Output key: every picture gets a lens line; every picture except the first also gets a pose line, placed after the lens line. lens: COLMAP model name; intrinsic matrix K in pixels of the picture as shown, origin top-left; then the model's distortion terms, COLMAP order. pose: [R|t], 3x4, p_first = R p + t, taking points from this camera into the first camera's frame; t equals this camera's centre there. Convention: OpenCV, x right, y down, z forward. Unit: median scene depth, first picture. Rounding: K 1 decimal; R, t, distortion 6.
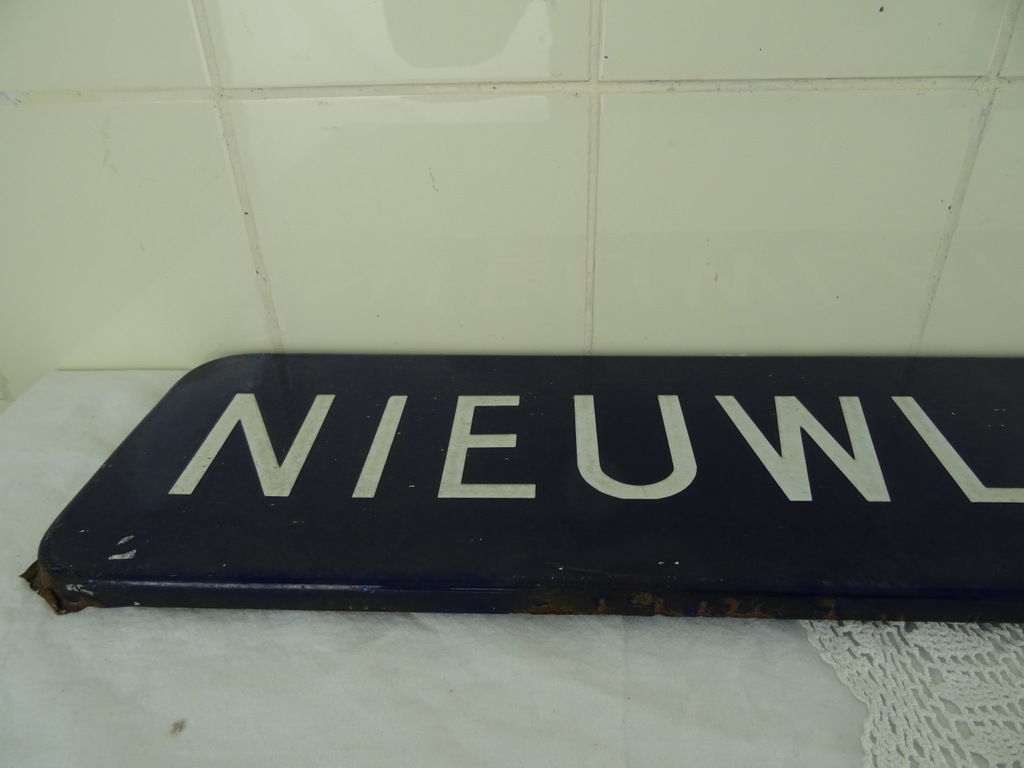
lens RADIAL K [[728.9, 0, 511.8], [0, 728.9, 377.3], [0, 0, 1]] dist [-0.001466, -0.014805]
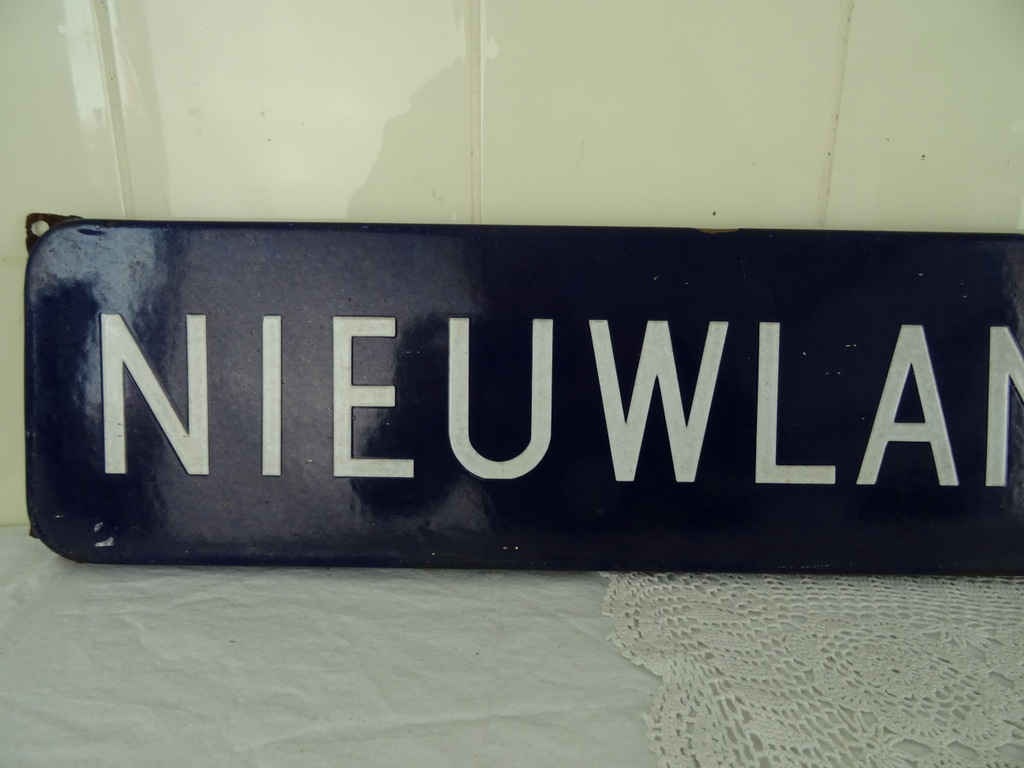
lens RADIAL K [[728.9, 0, 508.1], [0, 728.9, 385.3], [0, 0, 1]] dist [-0.001466, -0.014805]
pose [[0.998766, -0.039942, 0.029501, 0.148380], [-0.007485, 0.466224, 0.884635, -0.913580], [-0.049088, -0.883765, 0.465349, 0.510439]]
